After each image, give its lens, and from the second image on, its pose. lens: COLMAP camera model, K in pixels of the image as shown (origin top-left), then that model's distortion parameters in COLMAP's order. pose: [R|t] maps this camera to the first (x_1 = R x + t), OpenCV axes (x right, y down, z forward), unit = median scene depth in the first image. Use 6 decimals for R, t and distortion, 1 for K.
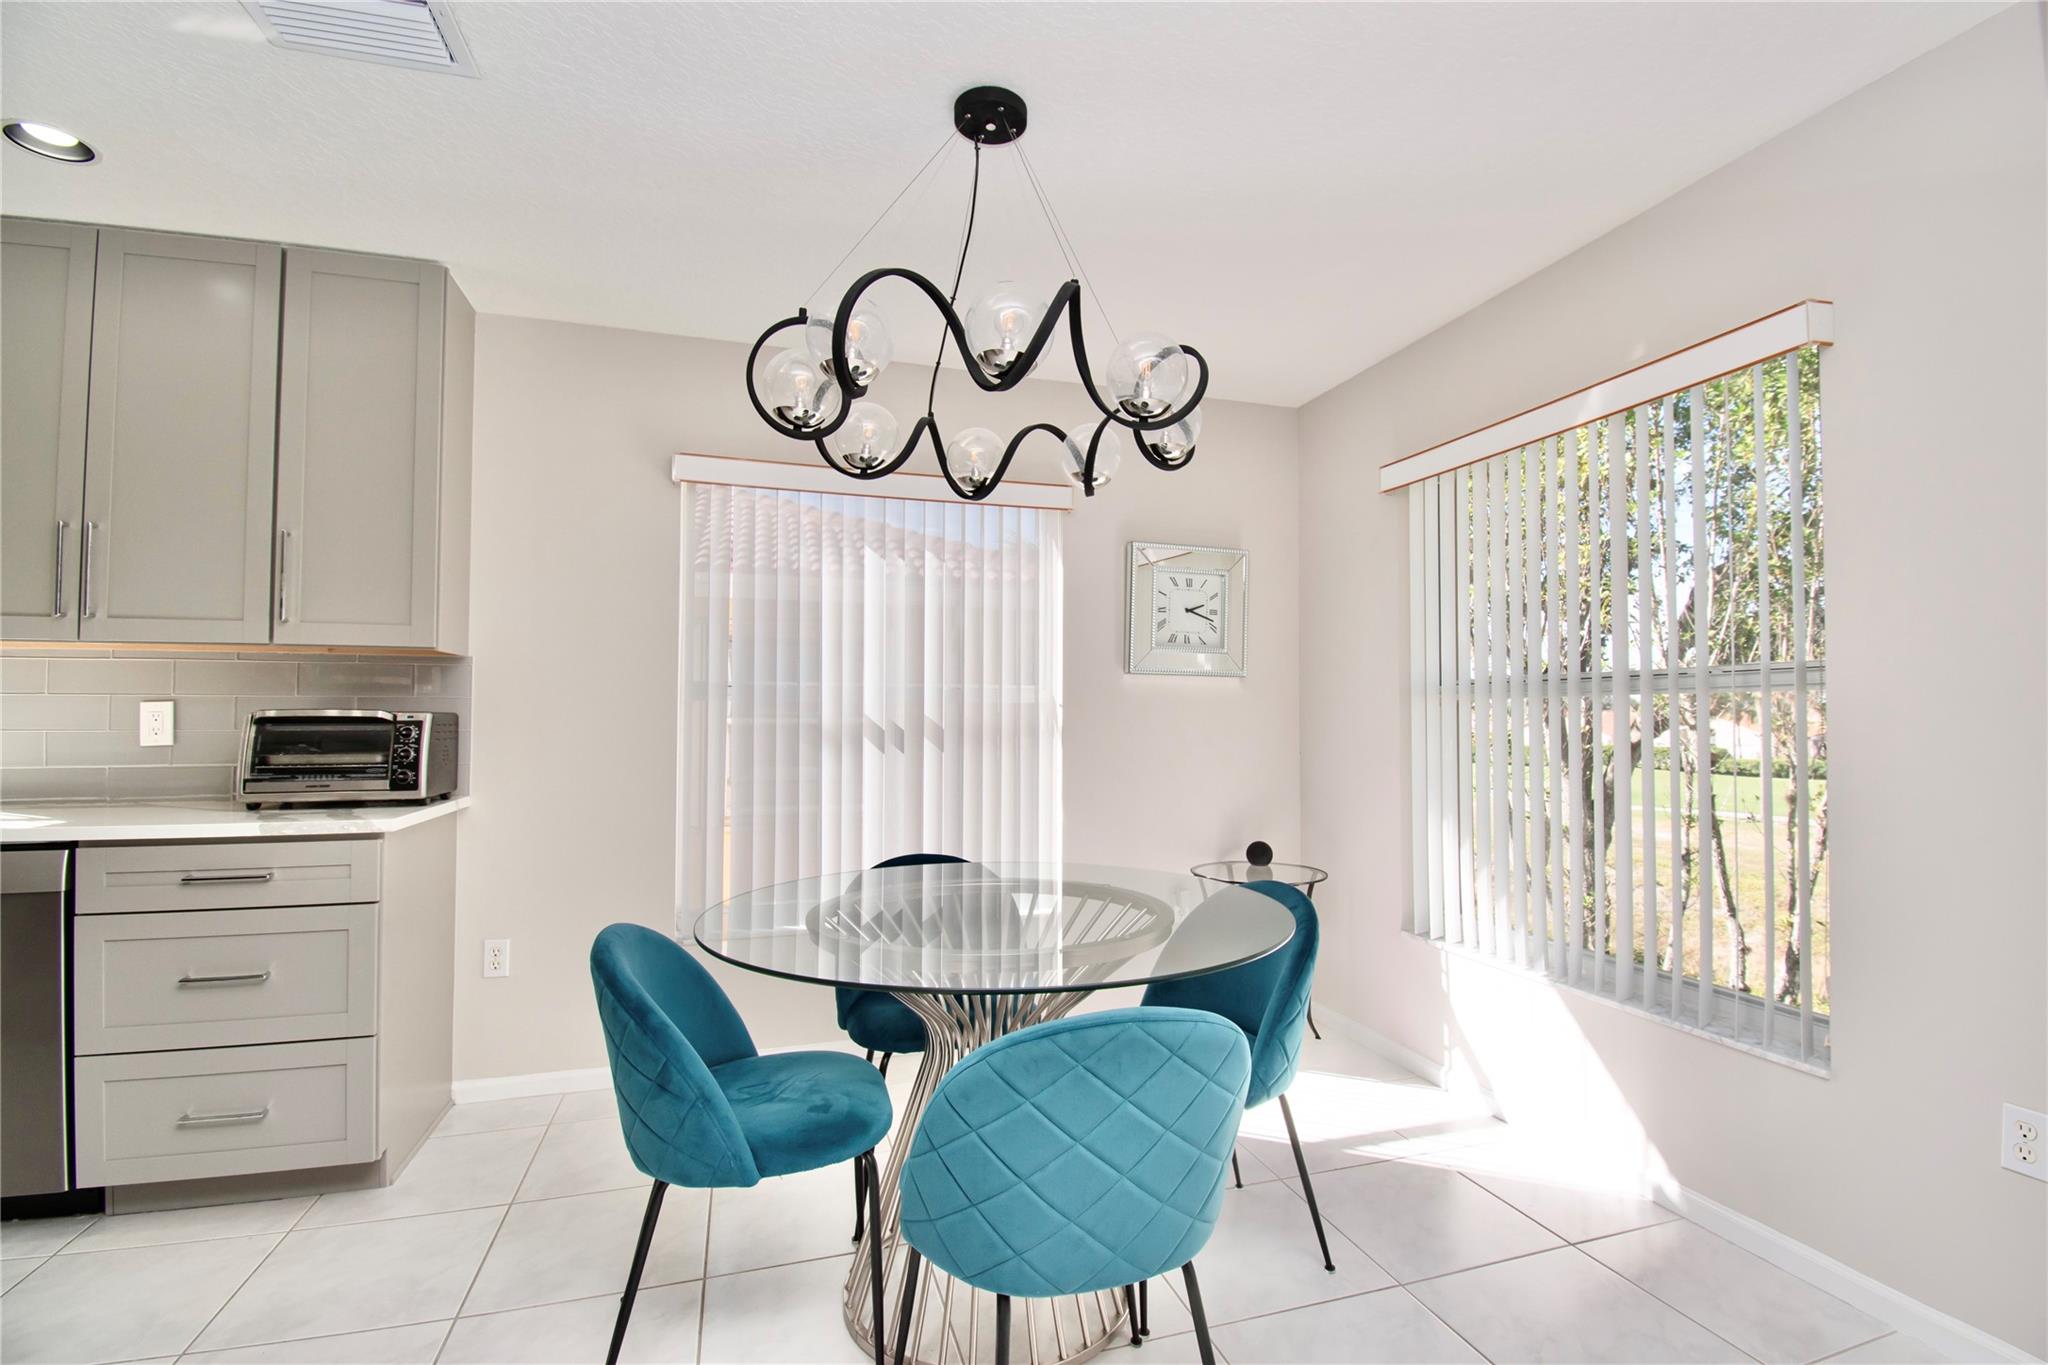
lens RADIAL K [[906.4, 0, 1056.9], [0, 906.4, 684.0], [0, 0, 1]] dist [-0.002916, -0.014493]
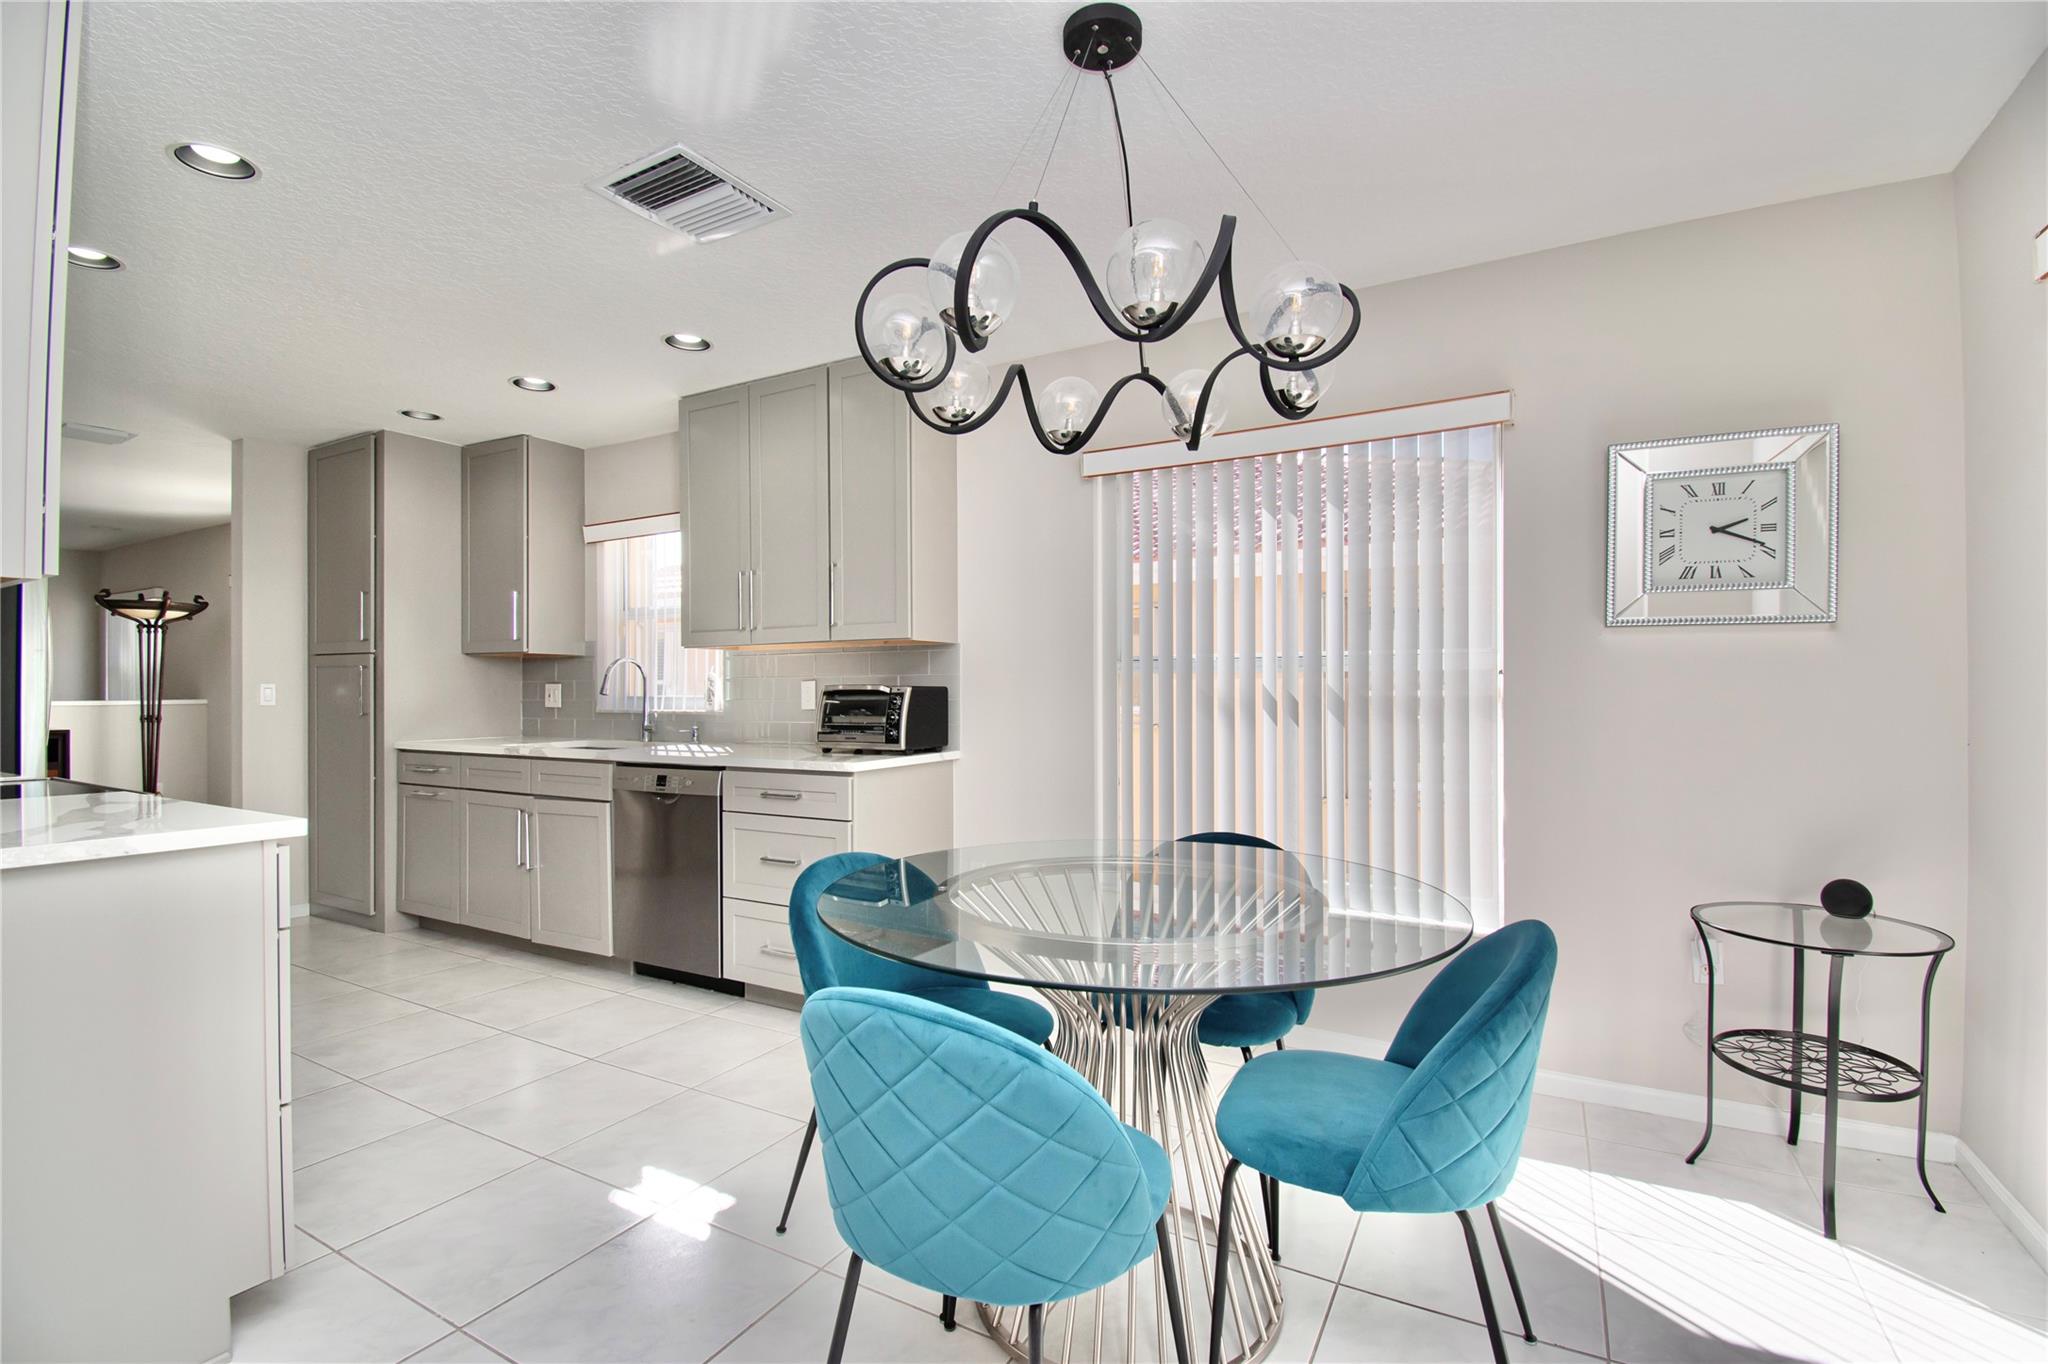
lens RADIAL K [[906.4, 0, 1056.9], [0, 906.4, 683.5], [0, 0, 1]] dist [-0.002916, -0.014493]
pose [[0.680945, -0.009863, -0.732268, 0.438048], [0.030723, 0.999414, 0.015108, 0.013492], [0.731690, -0.032785, 0.680849, 0.243768]]
